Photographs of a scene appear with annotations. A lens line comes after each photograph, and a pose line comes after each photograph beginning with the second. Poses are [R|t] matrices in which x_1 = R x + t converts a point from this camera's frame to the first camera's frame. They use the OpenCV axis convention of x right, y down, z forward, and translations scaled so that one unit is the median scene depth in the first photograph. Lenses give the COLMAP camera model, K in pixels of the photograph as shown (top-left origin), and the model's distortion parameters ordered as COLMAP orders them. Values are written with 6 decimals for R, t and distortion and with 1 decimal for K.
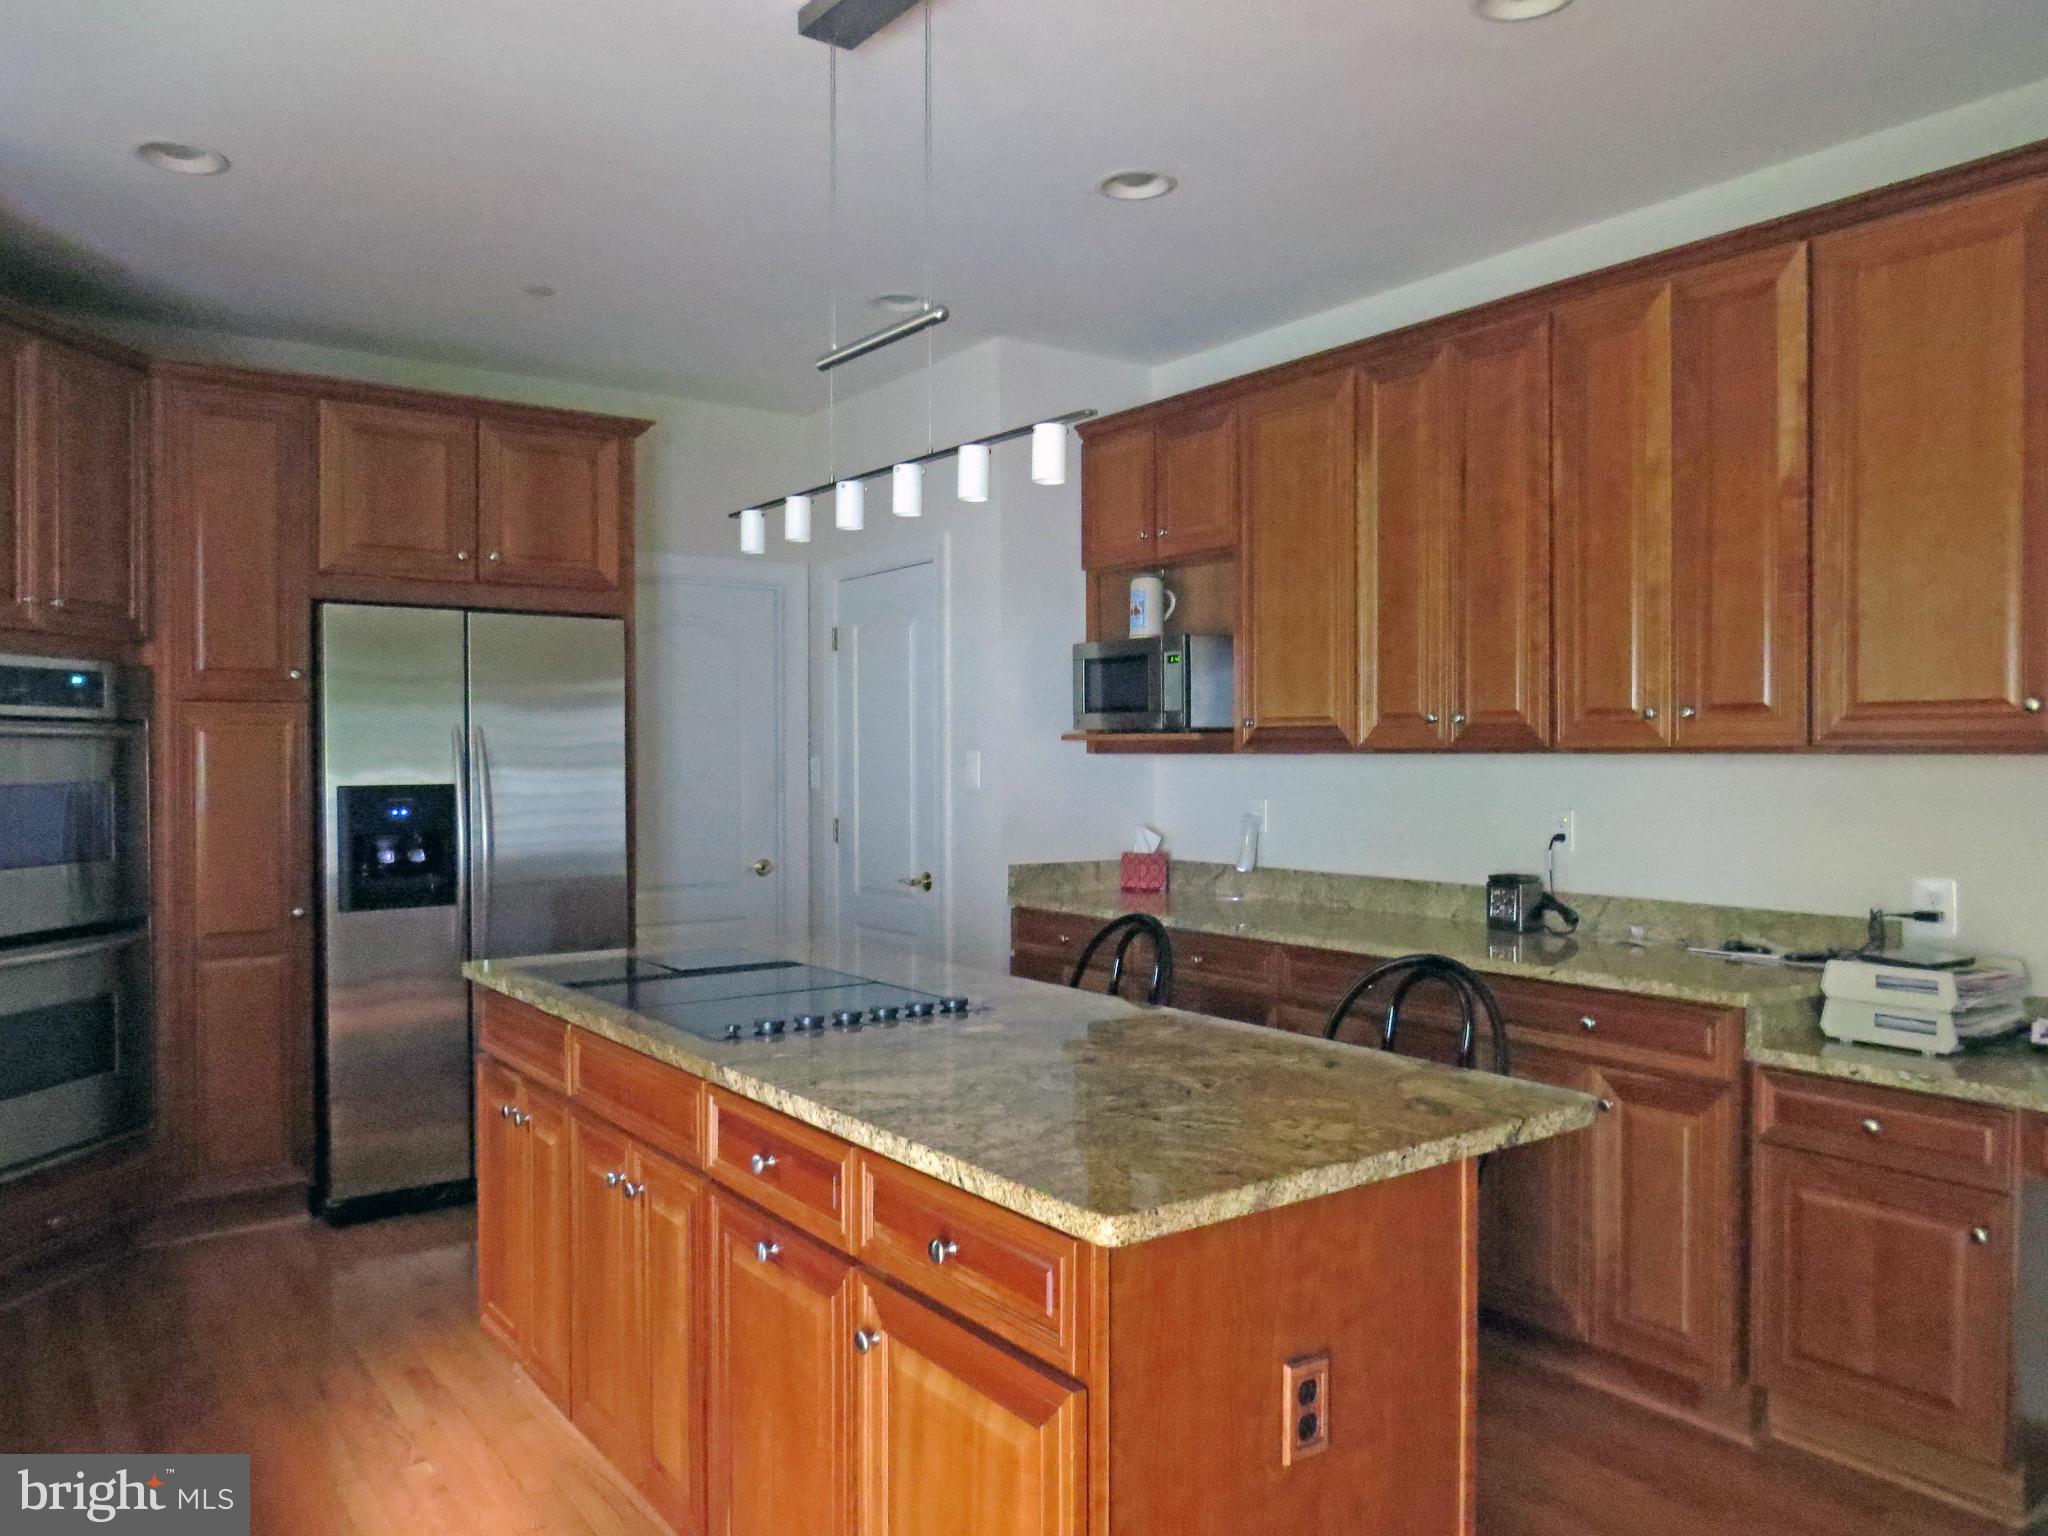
lens RADIAL K [[1489.8, 0, 1021.9], [0, 1489.8, 766.0], [0, 0, 1]] dist [-0.006475, -0.002196]
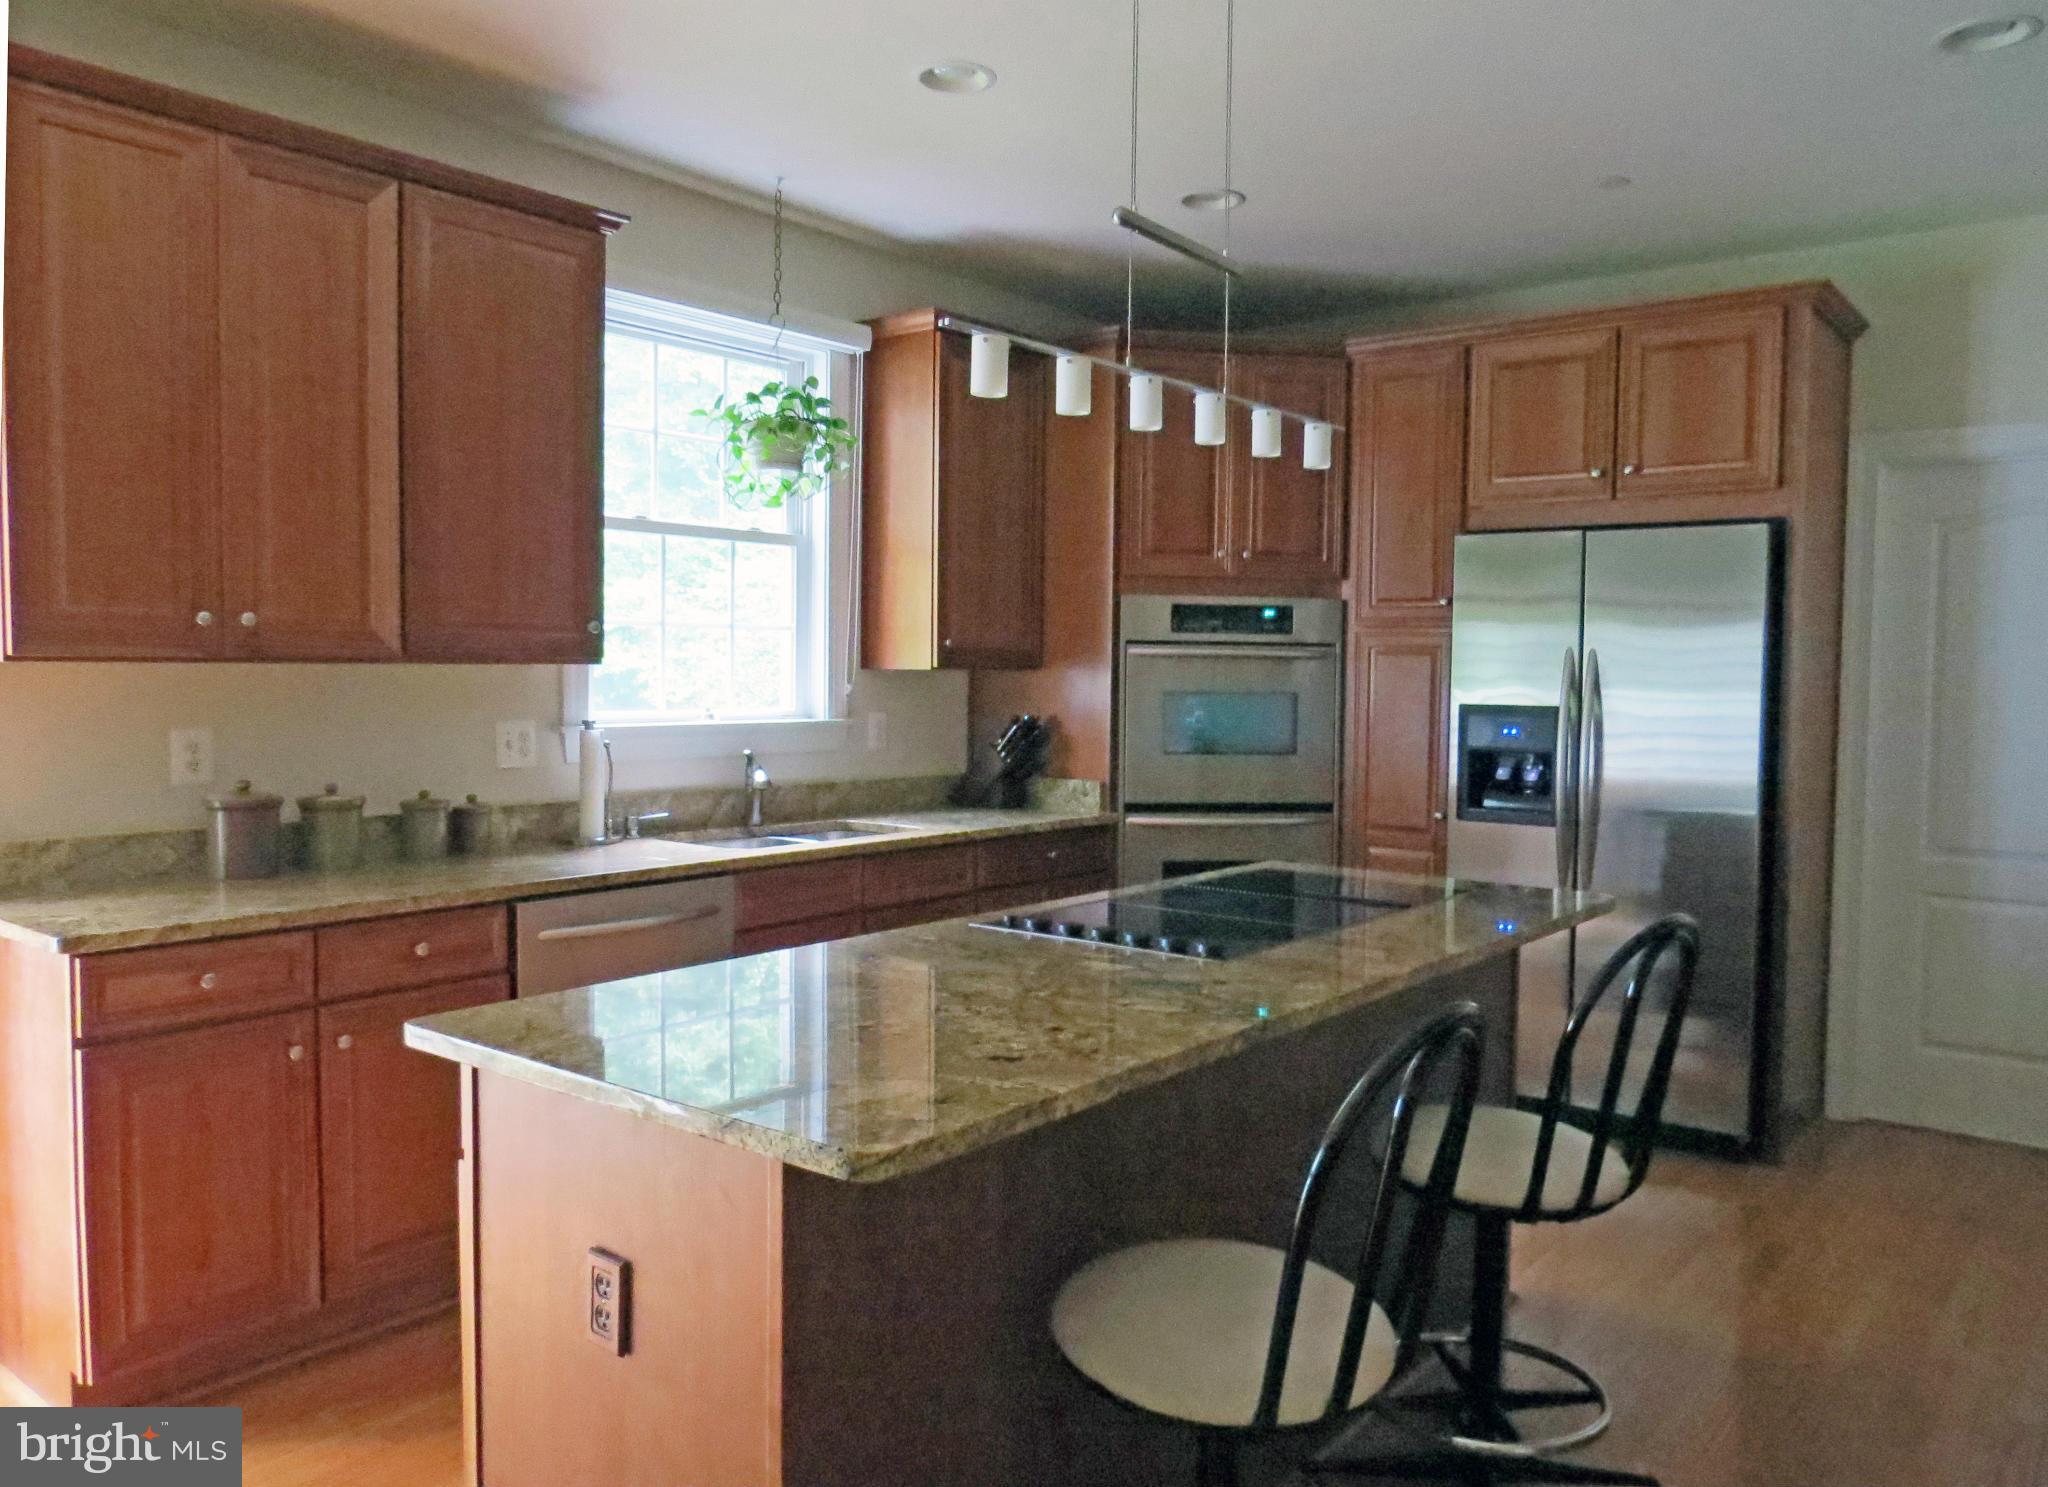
lens RADIAL K [[1547.3, 0, 1011.8], [0, 1547.3, 745.1], [0, 0, 1]] dist [-0.011731, 0.002081]
pose [[0.268751, 0.054526, -0.961665, 0.522859], [-0.021172, 0.998490, 0.050697, -0.006003], [0.962977, 0.006736, 0.269499, 0.370573]]
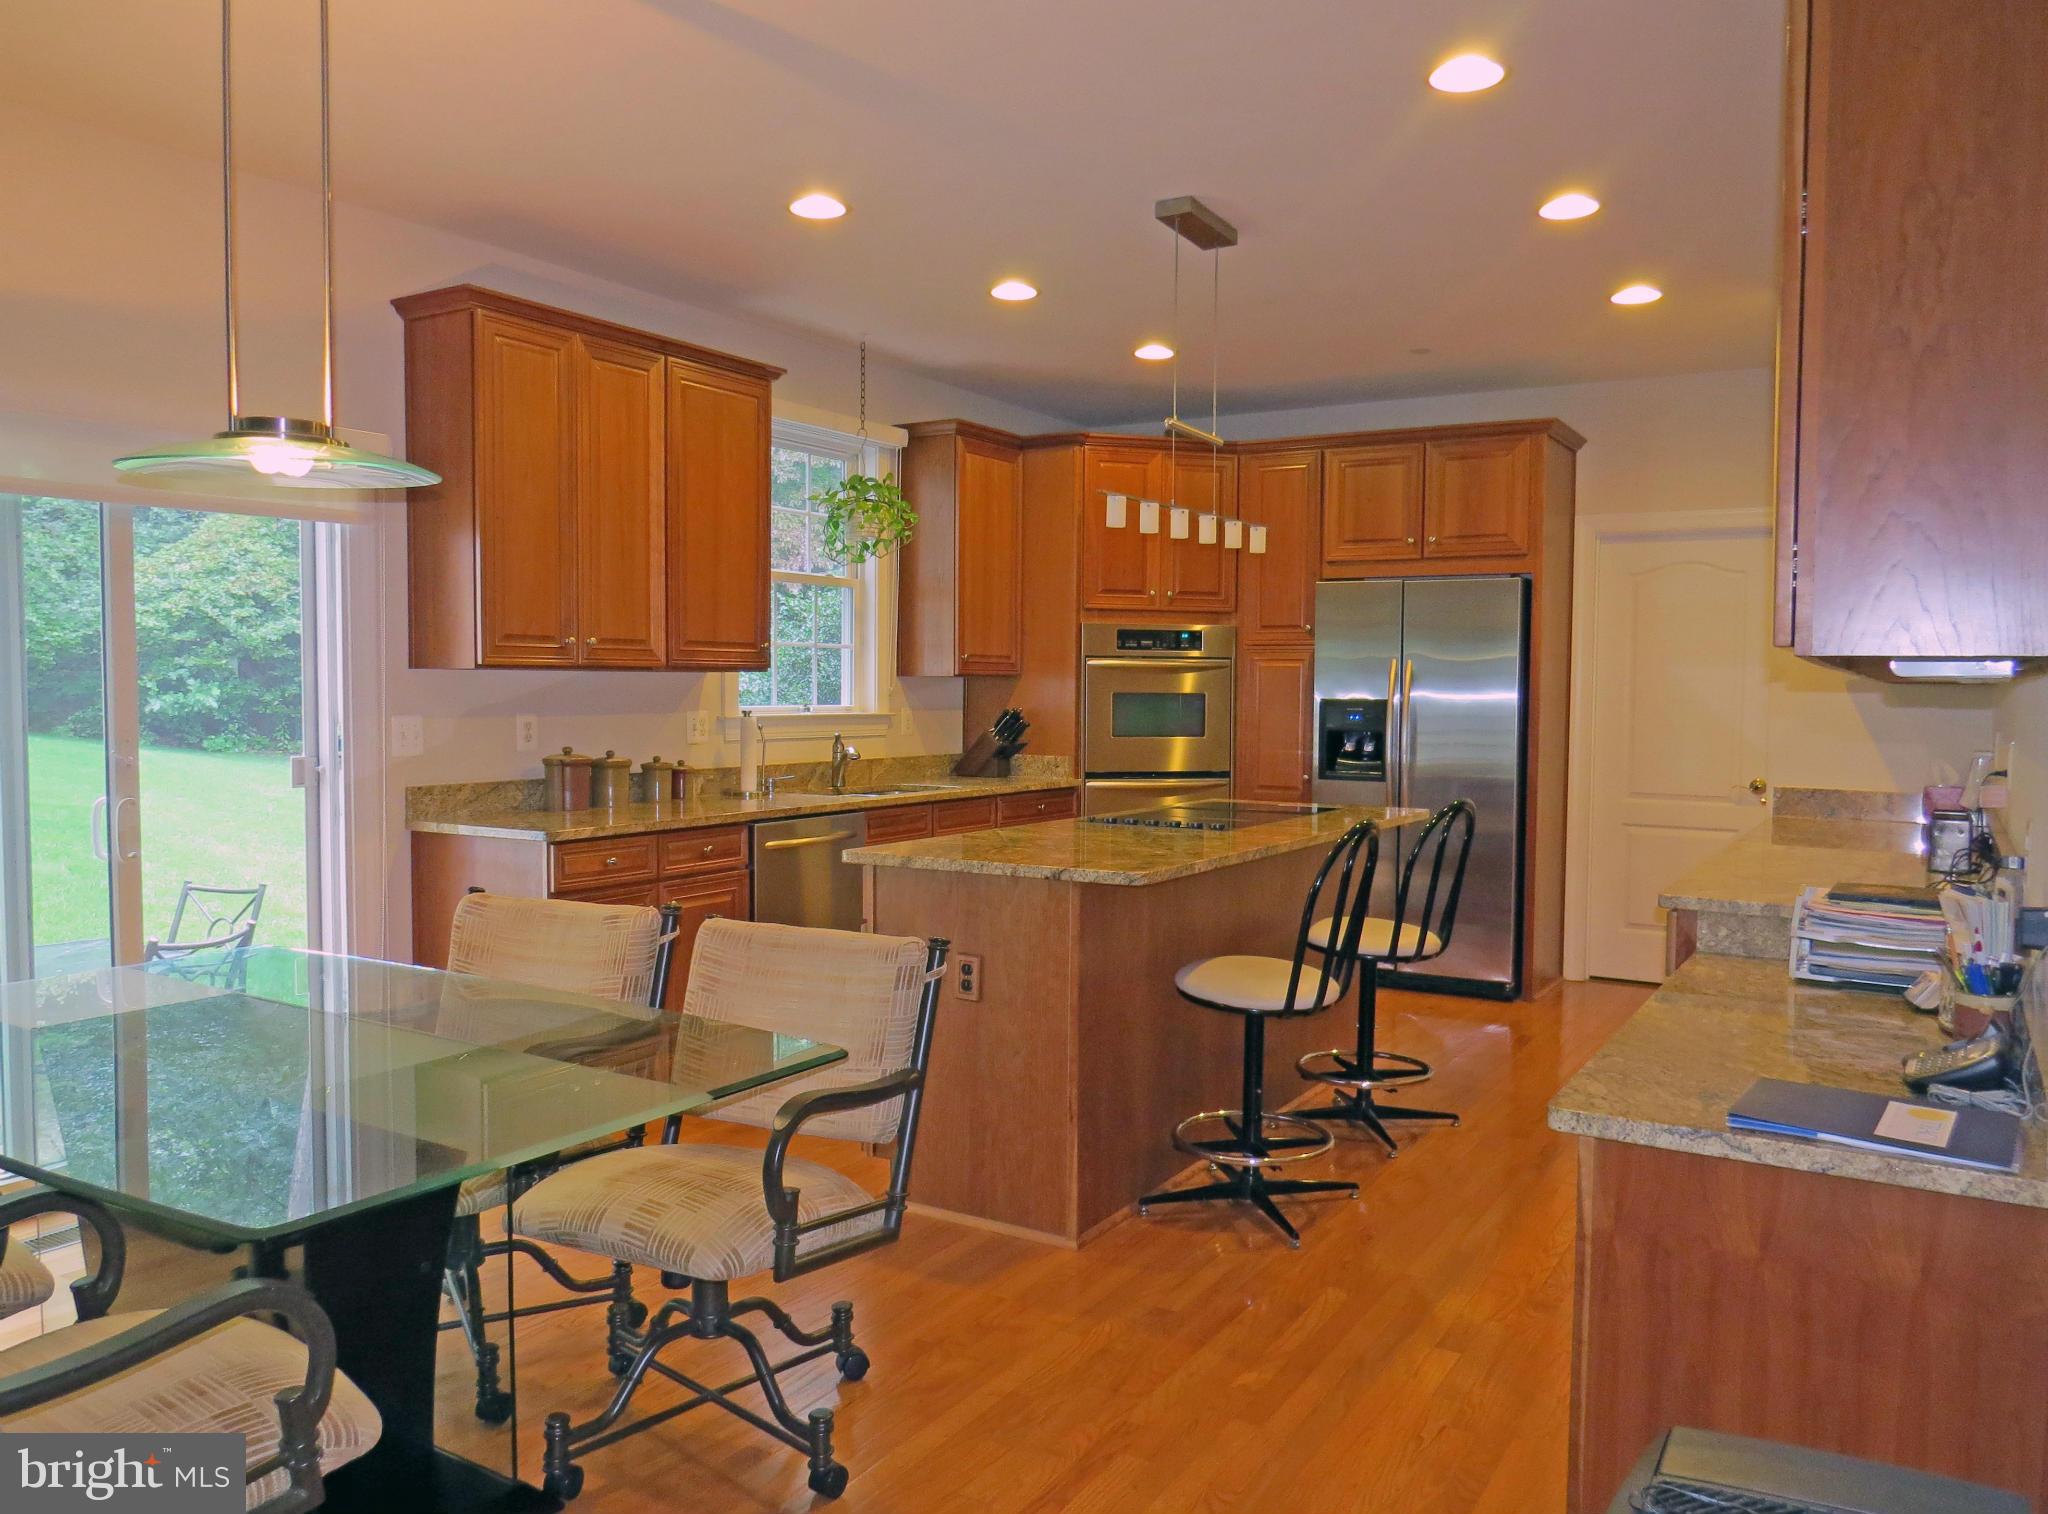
lens RADIAL K [[1531.4, 0, 1034.4], [0, 1531.4, 758.7], [0, 0, 1]] dist [0.002722, 0.000792]
pose [[0.394014, 0.052215, -0.917620, 0.876429], [-0.019092, 0.998634, 0.048628, 0.003808], [0.918906, -0.001641, 0.394472, 0.087013]]
